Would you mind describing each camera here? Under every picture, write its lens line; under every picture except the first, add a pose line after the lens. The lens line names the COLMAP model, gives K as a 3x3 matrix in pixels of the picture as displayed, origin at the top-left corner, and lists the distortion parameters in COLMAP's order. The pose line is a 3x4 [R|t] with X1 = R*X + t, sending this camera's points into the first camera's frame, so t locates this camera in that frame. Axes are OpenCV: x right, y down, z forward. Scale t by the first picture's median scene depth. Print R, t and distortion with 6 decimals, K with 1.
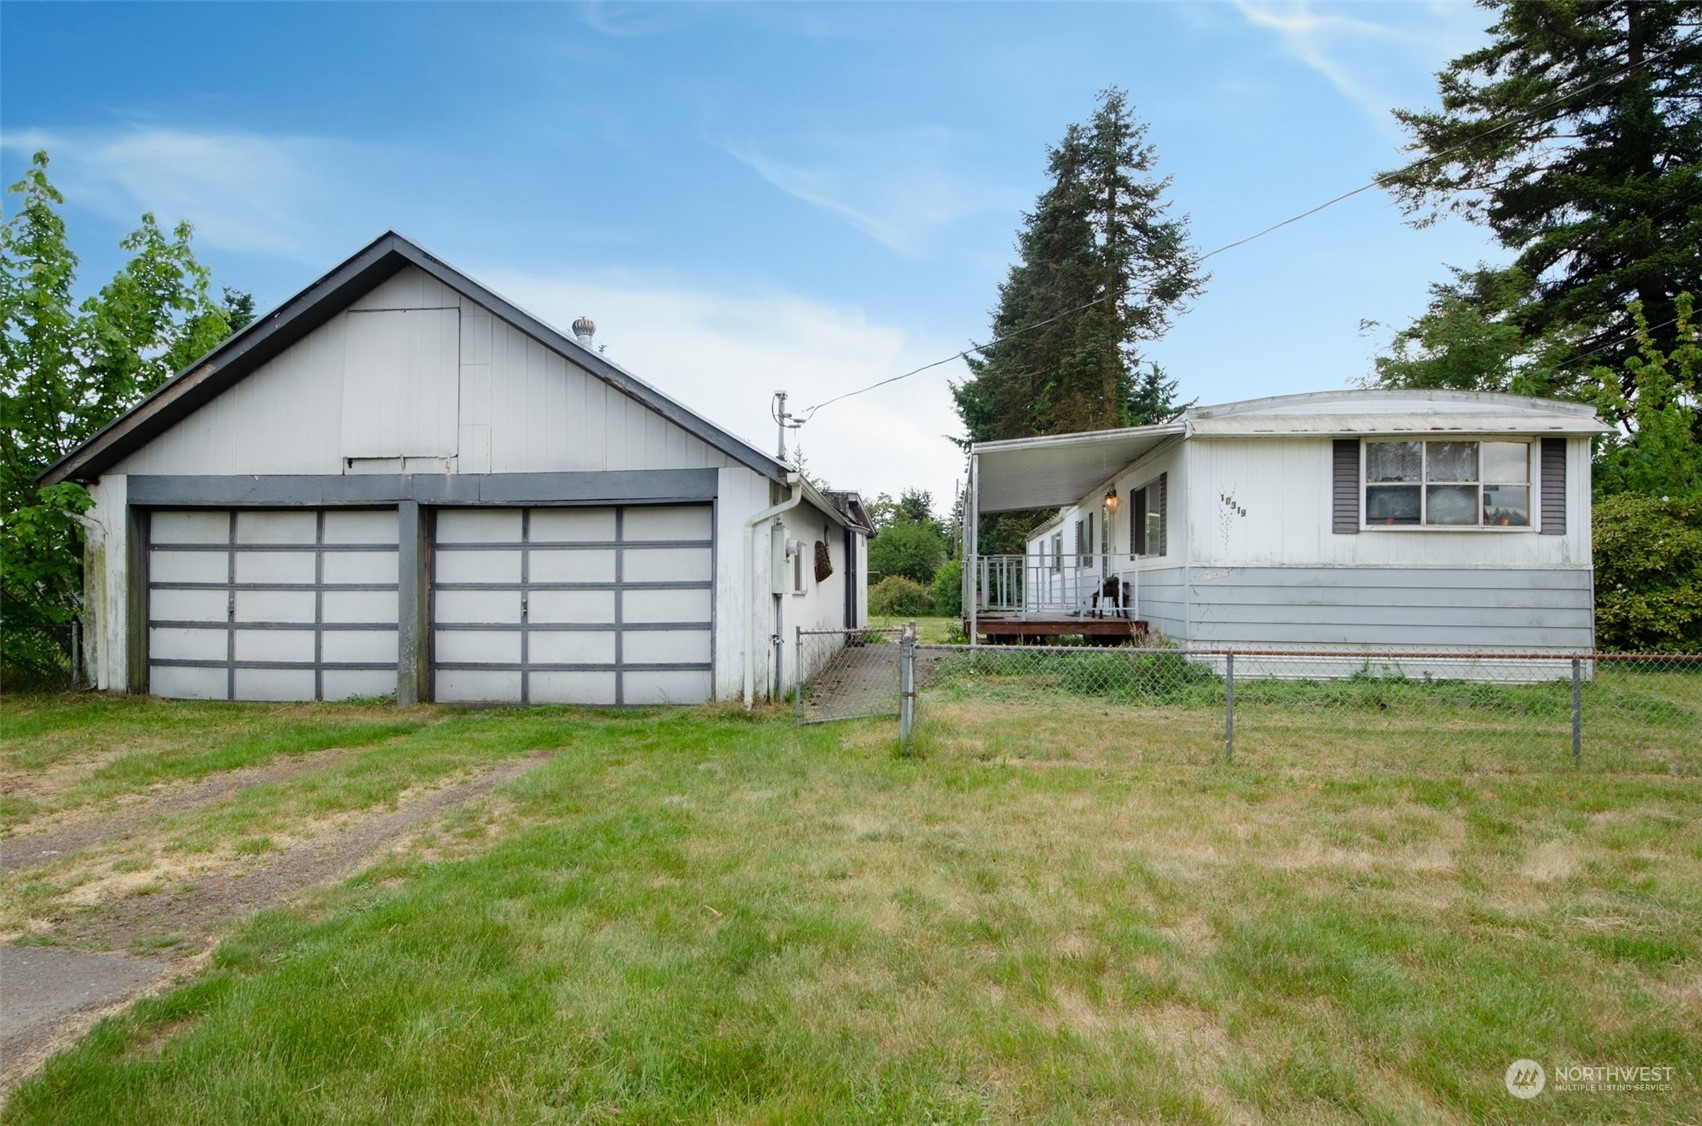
lens RADIAL K [[883.6, 0, 852.5], [0, 883.6, 567.2], [0, 0, 1]] dist [-0.000129, -0.000007]
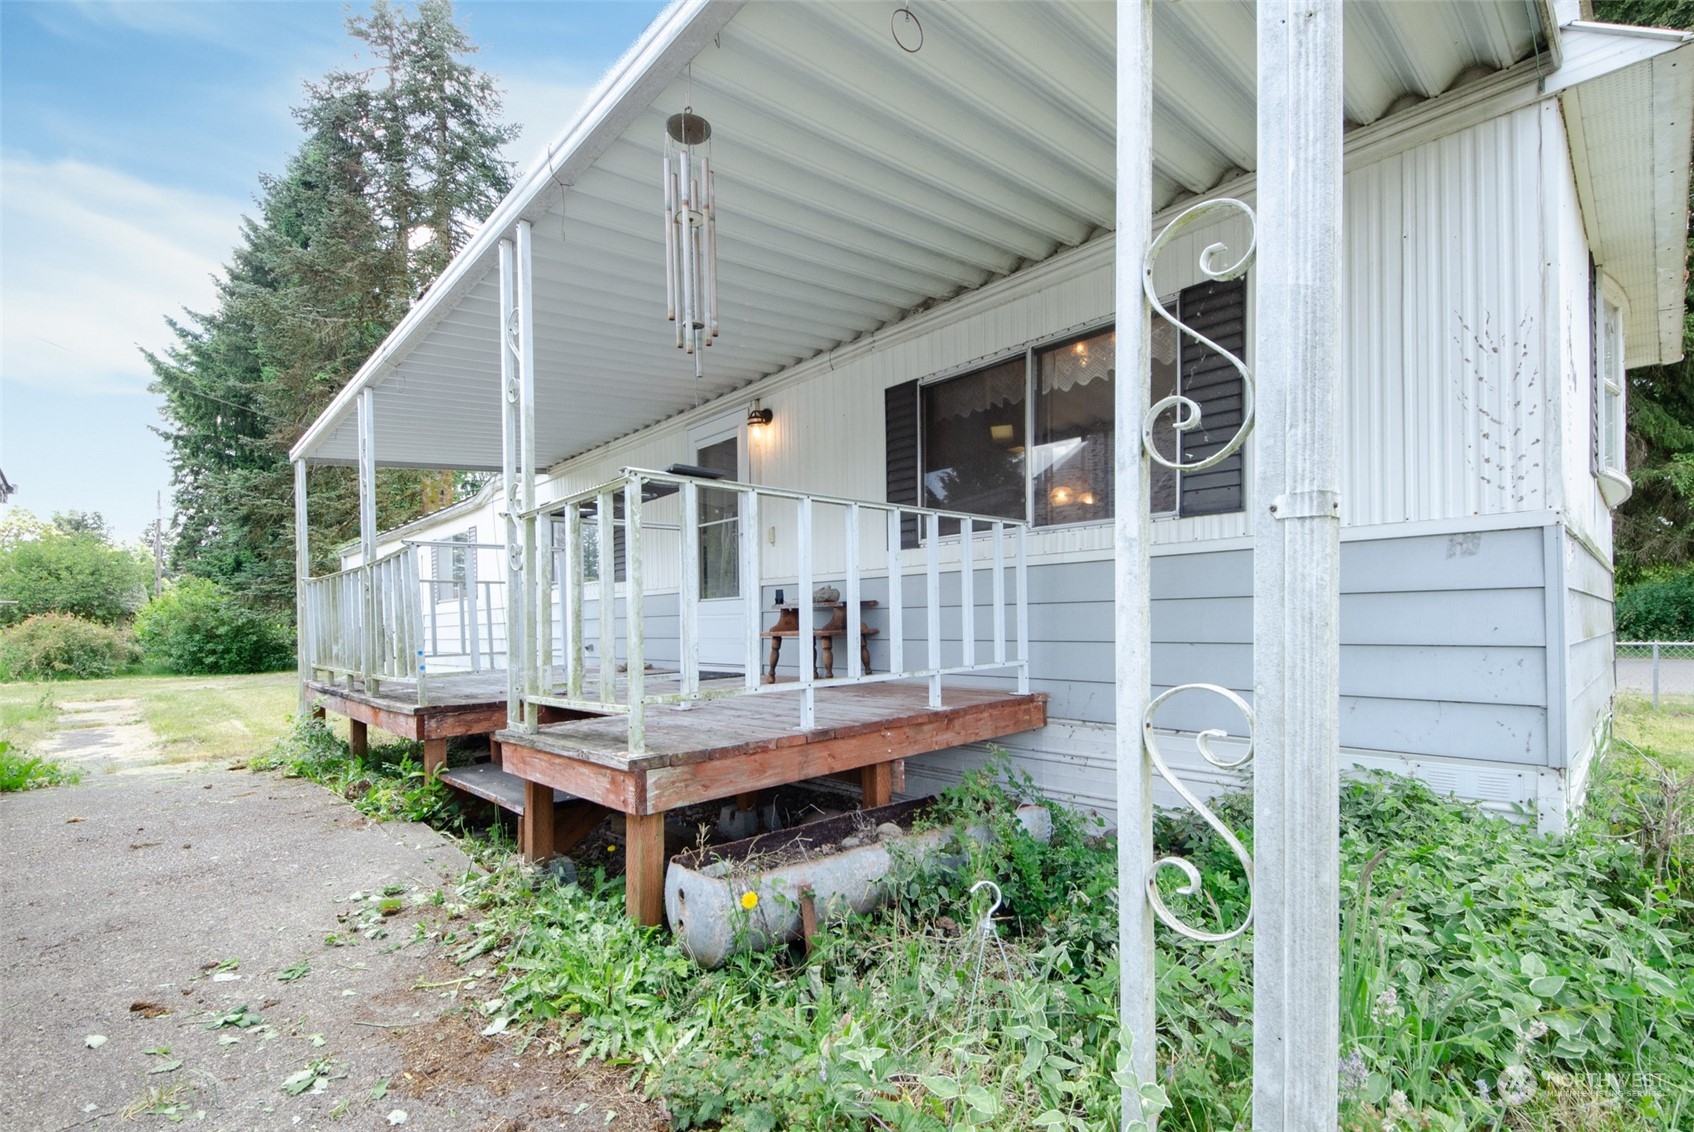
lens RADIAL K [[765.6, 0, 838.4], [0, 765.6, 609.9], [0, 0, 1]] dist [-0.004414, -0.000546]
pose [[0.653988, -0.017375, 0.756305, 0.003865], [0.009017, 0.999844, 0.015173, 0.003358], [-0.756451, -0.003103, 0.654043, 0.228986]]
